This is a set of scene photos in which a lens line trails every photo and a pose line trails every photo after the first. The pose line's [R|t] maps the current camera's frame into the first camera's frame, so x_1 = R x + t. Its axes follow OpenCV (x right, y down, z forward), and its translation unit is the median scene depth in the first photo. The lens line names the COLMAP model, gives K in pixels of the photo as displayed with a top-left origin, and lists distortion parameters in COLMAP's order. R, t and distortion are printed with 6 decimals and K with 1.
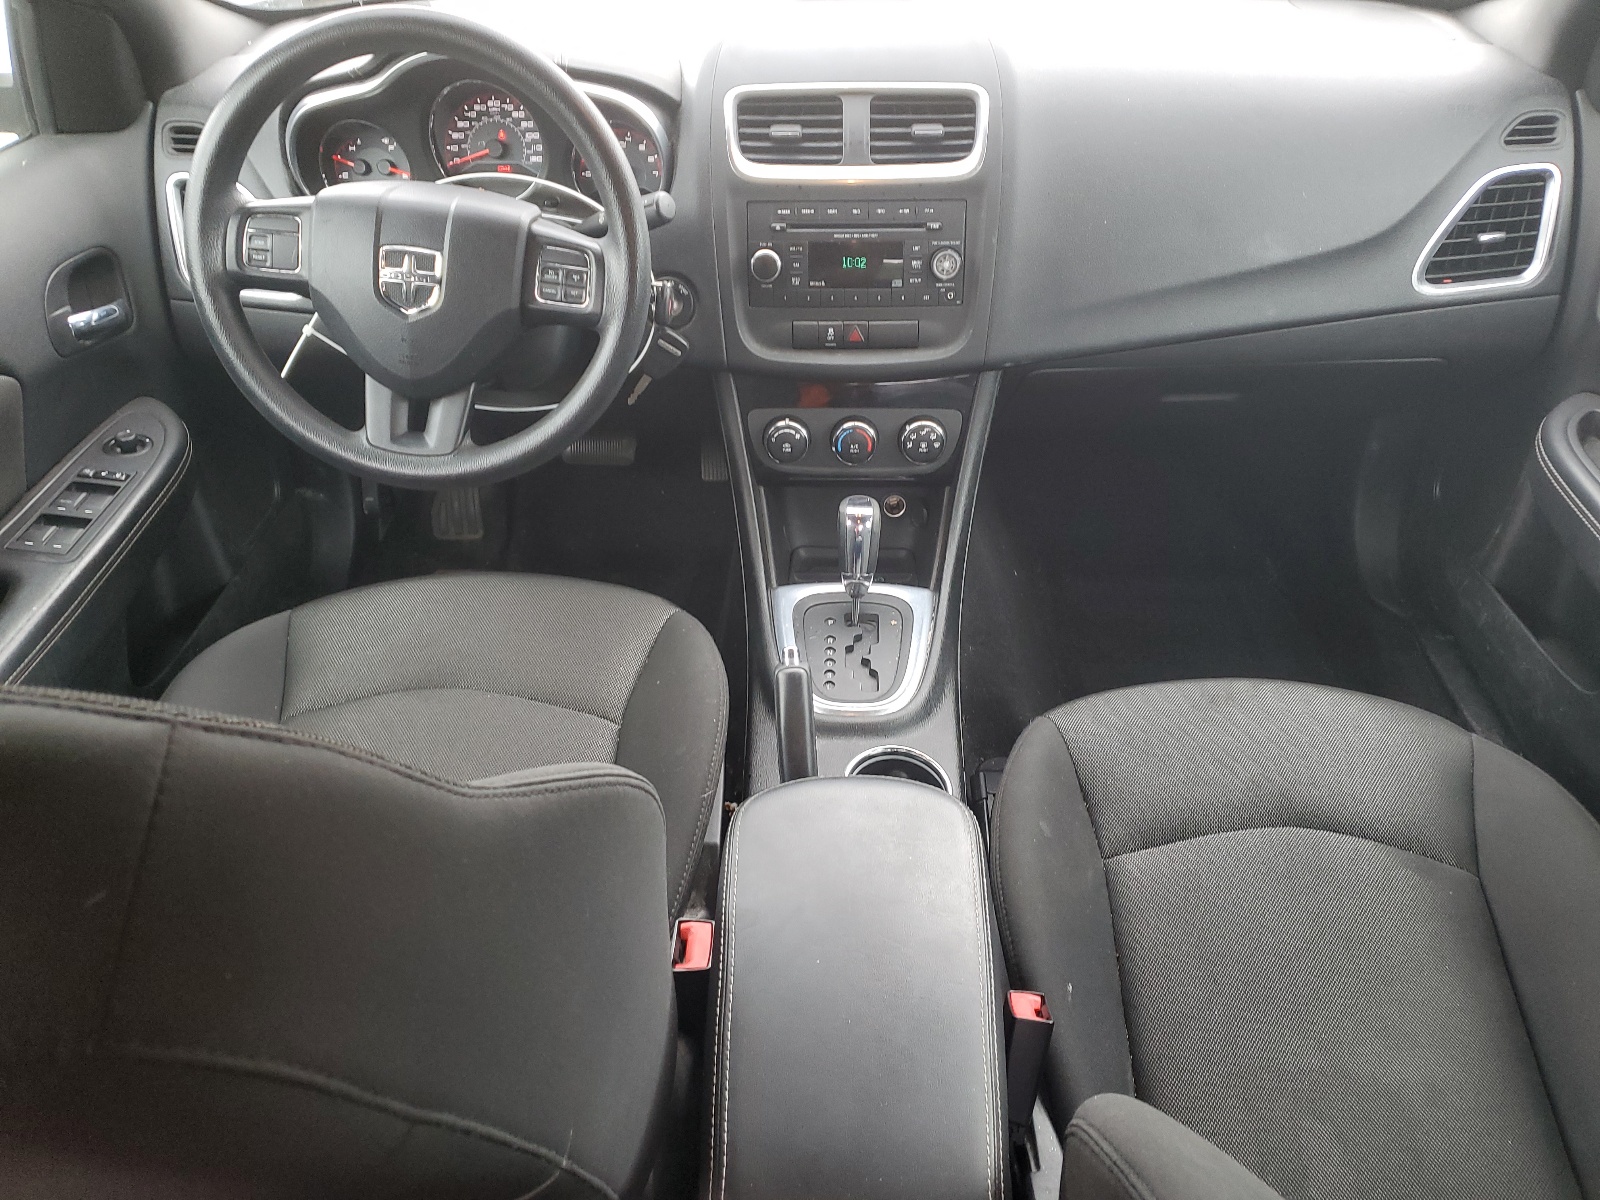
lens RADIAL K [[1196.4, 0, 802.9], [0, 1196.4, 604.4], [0, 0, 1]] dist [0.012720, 0.003794]
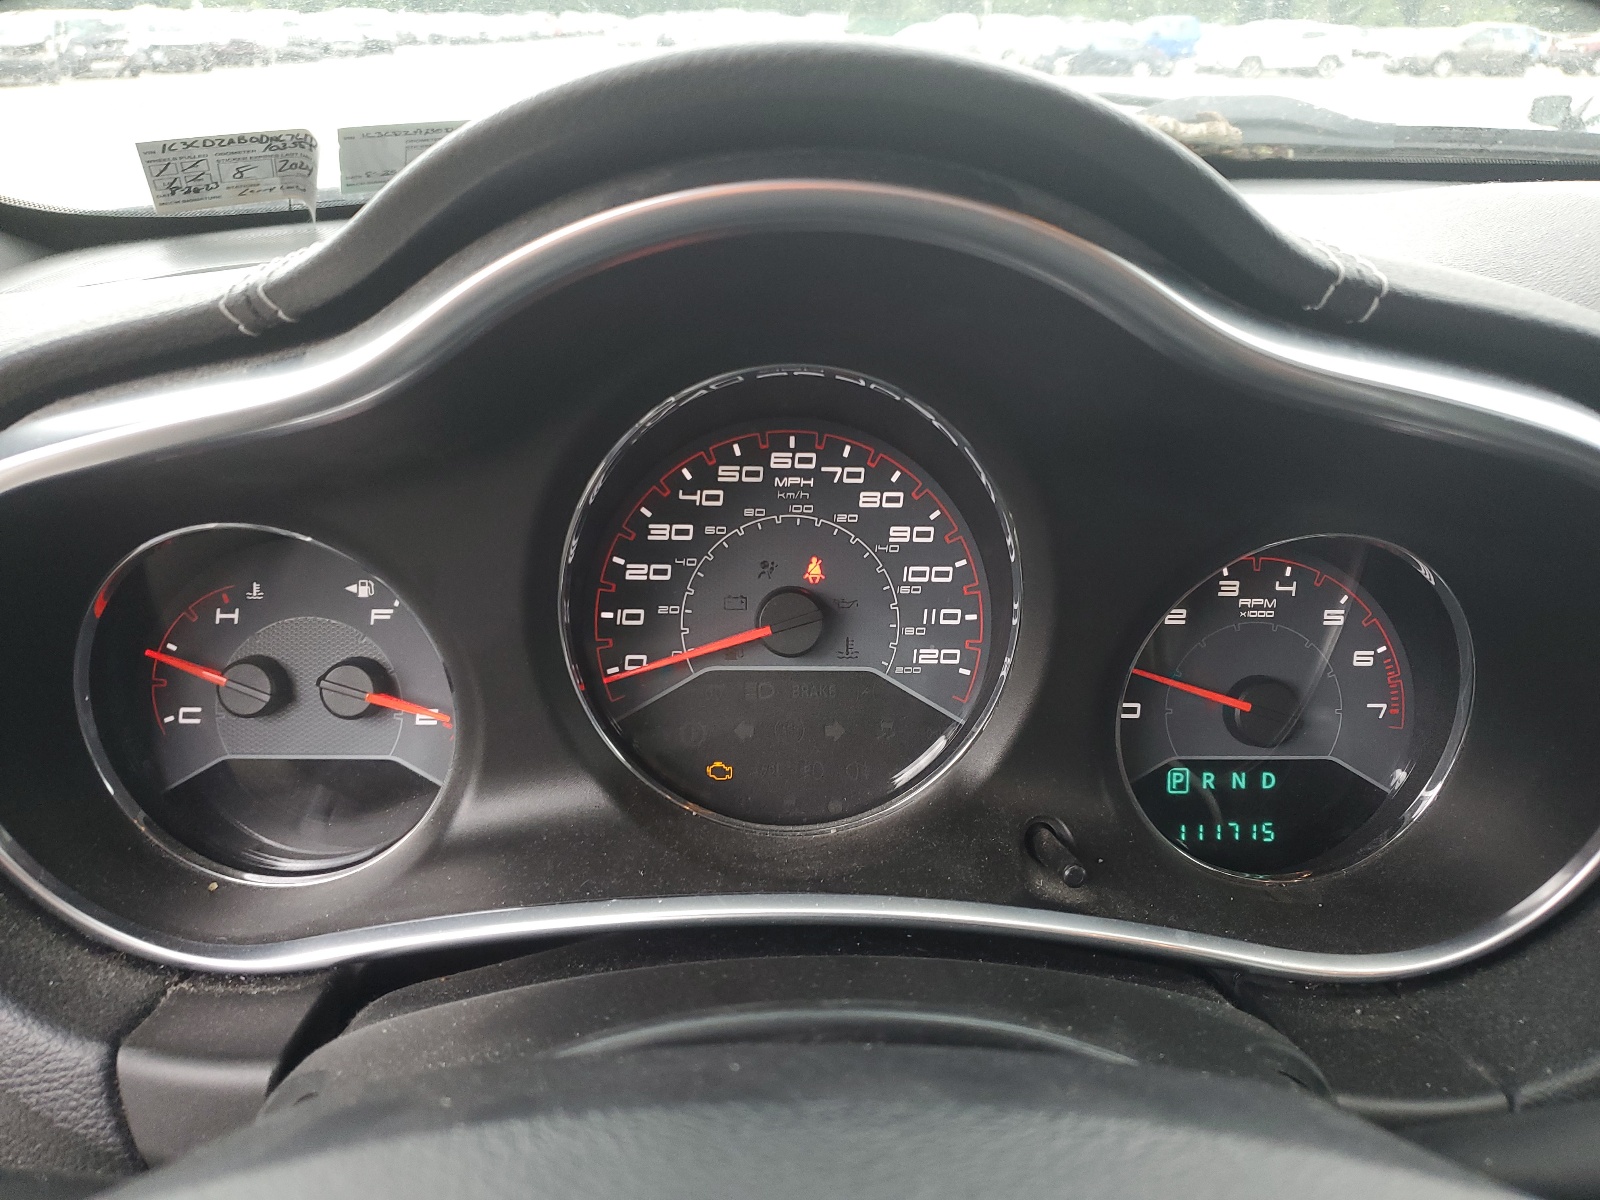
lens RADIAL K [[1196.4, 0, 799.9], [0, 1196.4, 595.0], [0, 0, 1]] dist [0.012720, 0.003794]
pose [[0.998118, 0.006393, 0.060991, -0.270393], [0.011034, 0.959597, -0.281163, -0.312883], [-0.060324, 0.281307, 0.957720, 0.751307]]
